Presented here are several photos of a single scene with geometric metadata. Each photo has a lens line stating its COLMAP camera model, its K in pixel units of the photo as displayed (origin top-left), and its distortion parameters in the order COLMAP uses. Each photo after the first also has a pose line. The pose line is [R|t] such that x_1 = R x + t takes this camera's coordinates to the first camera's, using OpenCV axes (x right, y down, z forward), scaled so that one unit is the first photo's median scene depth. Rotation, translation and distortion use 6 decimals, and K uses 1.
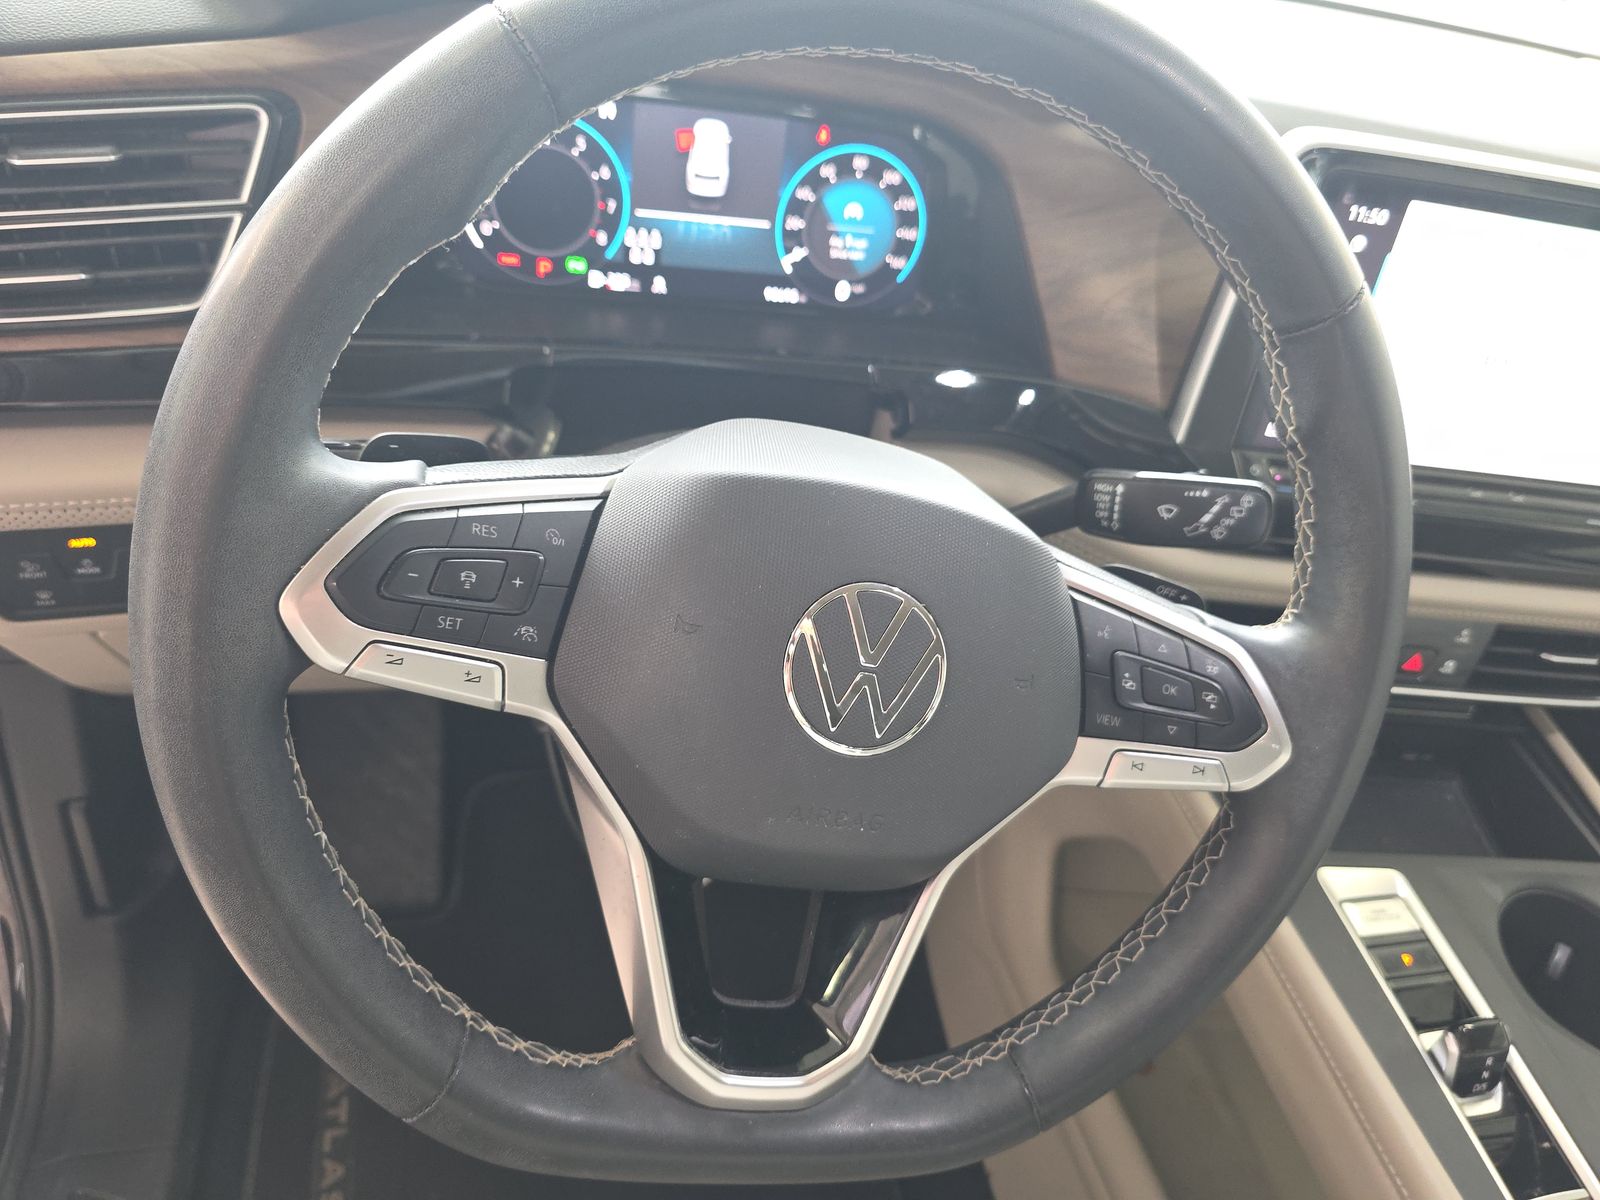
lens RADIAL K [[1082.7, 0, 803.0], [0, 1082.7, 607.4], [0, 0, 1]] dist [-0.015645, -0.000344]
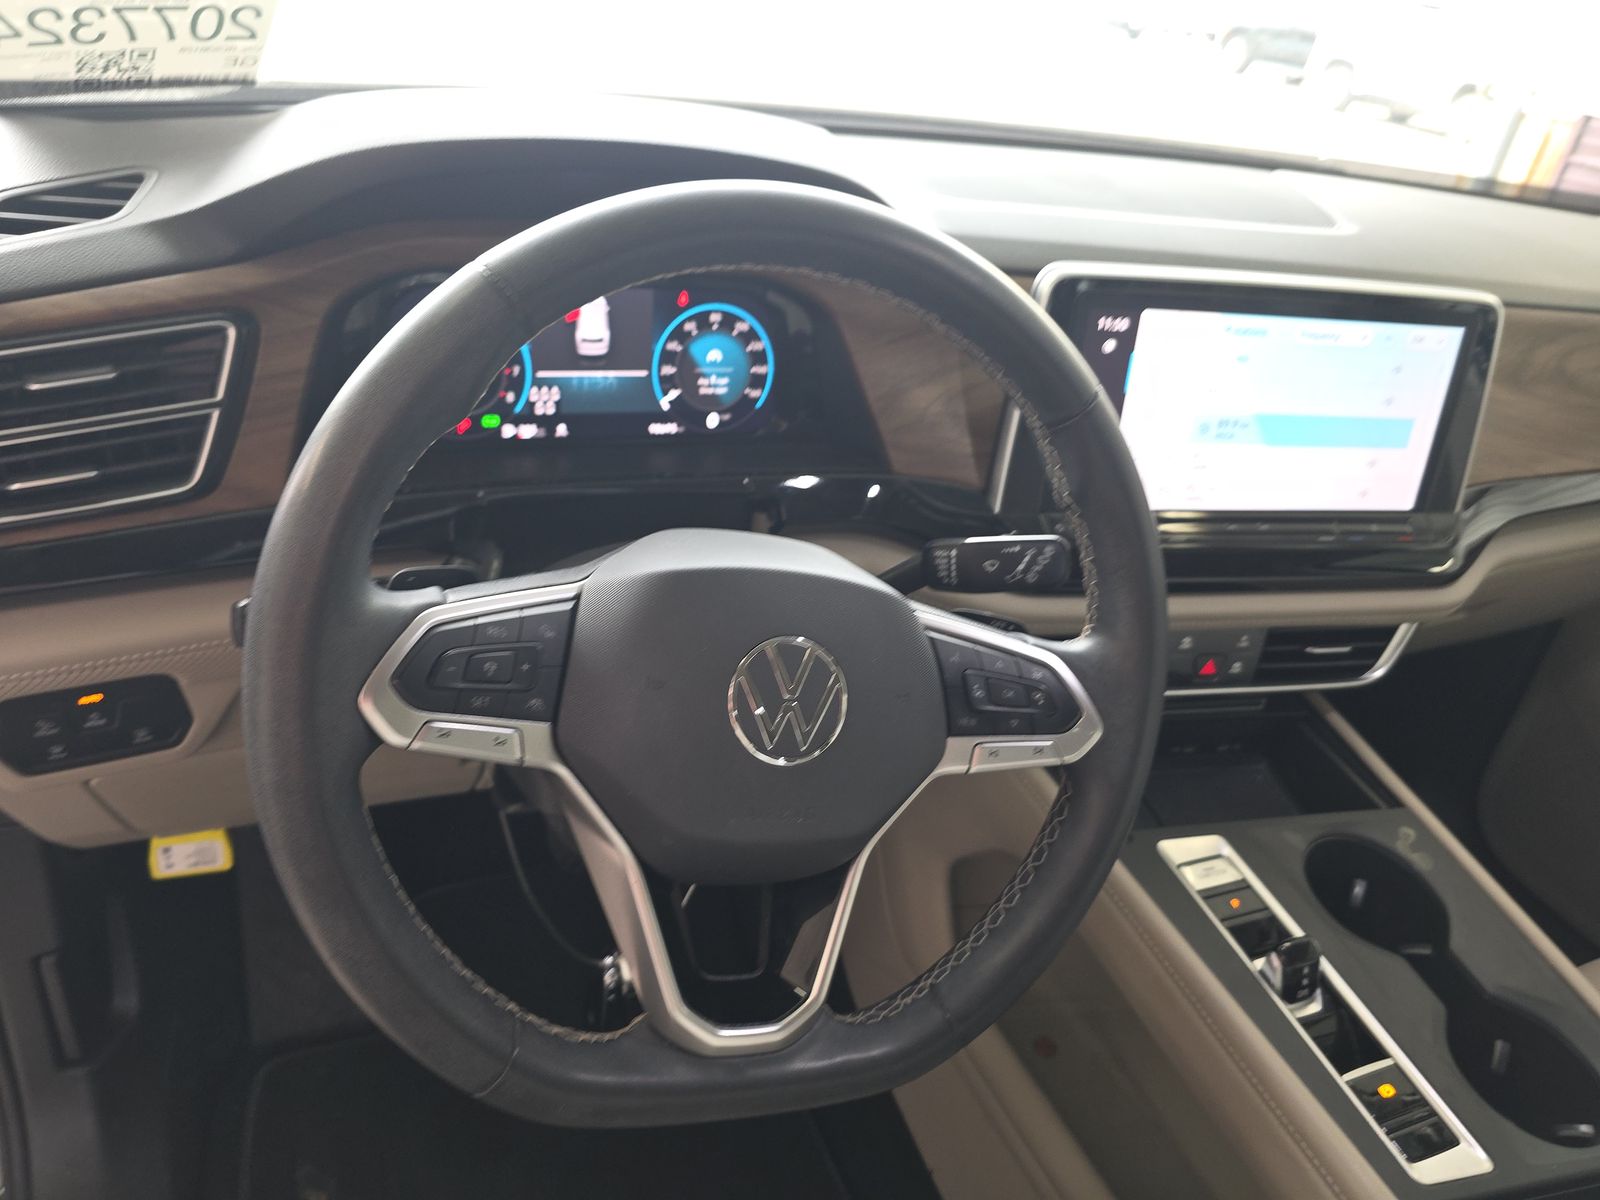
lens RADIAL K [[1082.7, 0, 790.6], [0, 1082.7, 614.2], [0, 0, 1]] dist [-0.015645, -0.000344]
pose [[0.986099, -0.117516, 0.117468, -0.051852], [0.127399, 0.988581, -0.080482, 0.036300], [-0.106669, 0.094329, 0.989810, -0.217620]]
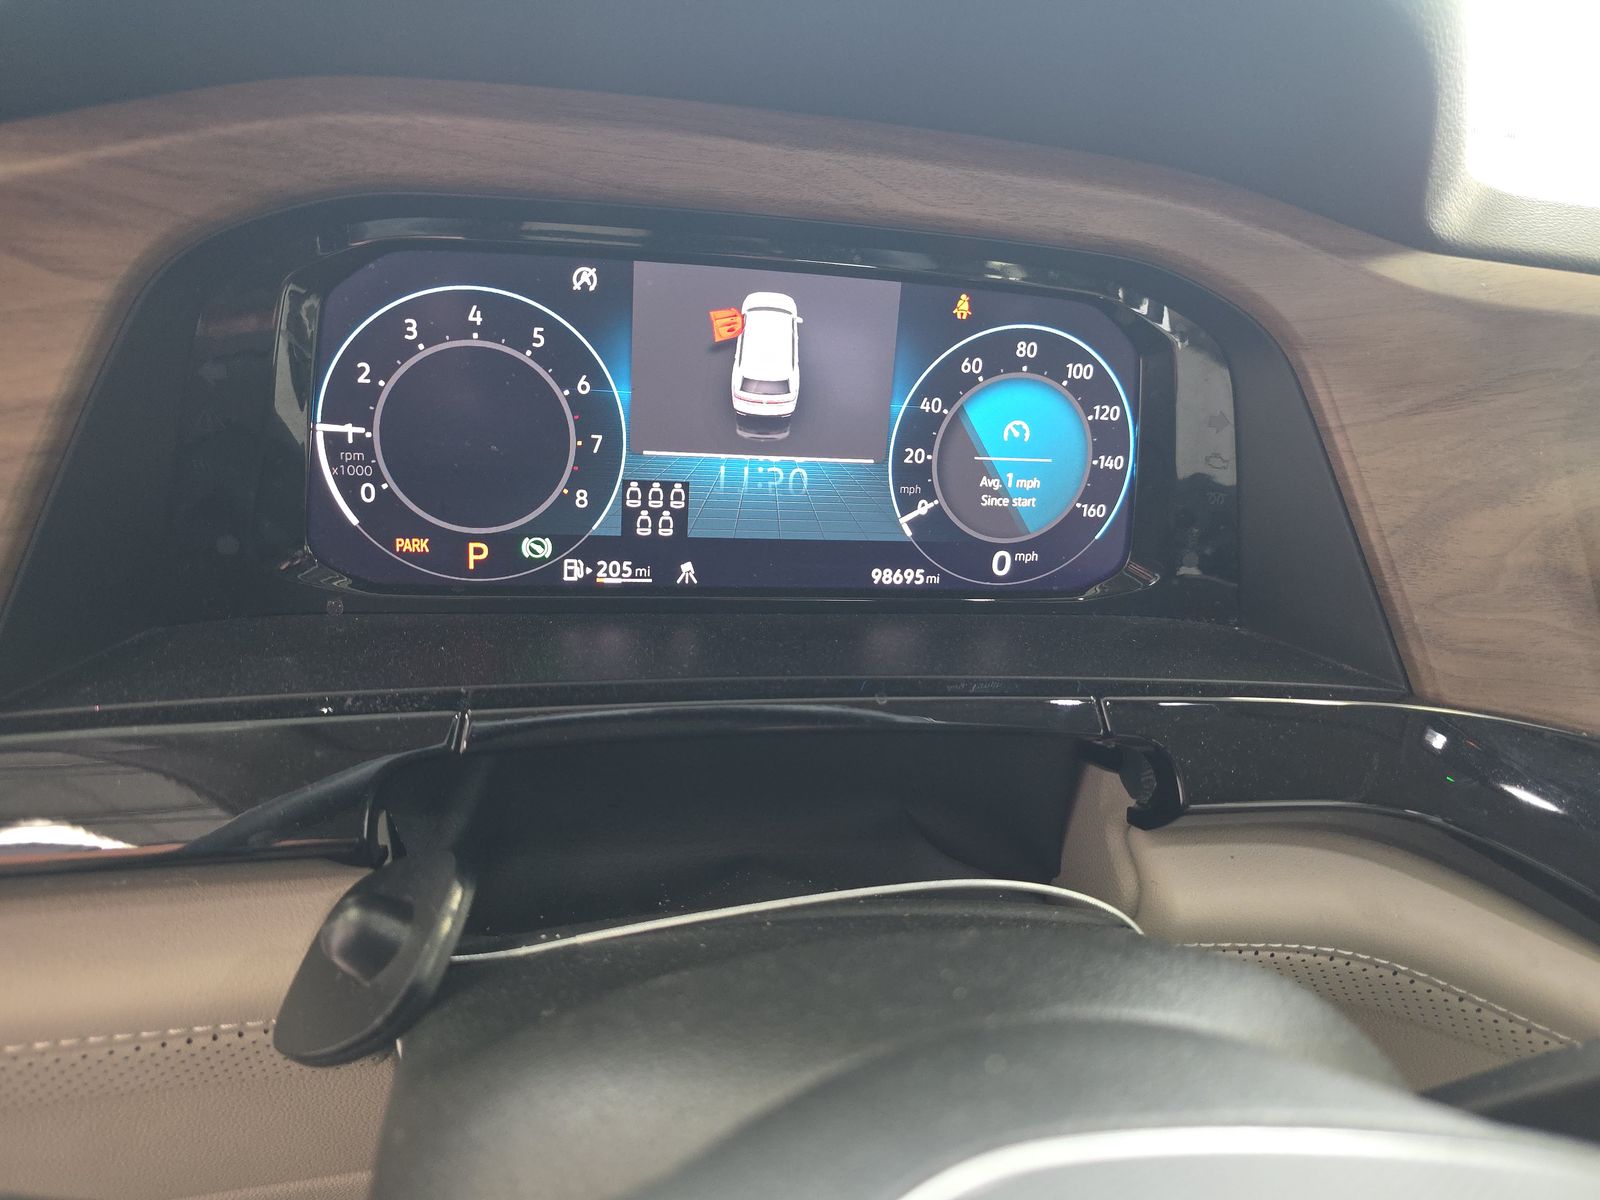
lens RADIAL K [[1082.7, 0, 802.4], [0, 1082.7, 597.8], [0, 0, 1]] dist [-0.015645, -0.000344]
pose [[0.998024, -0.055061, -0.030264, -0.062067], [0.046579, 0.971656, -0.231764, -0.167594], [0.042167, 0.229897, 0.972301, 0.503582]]
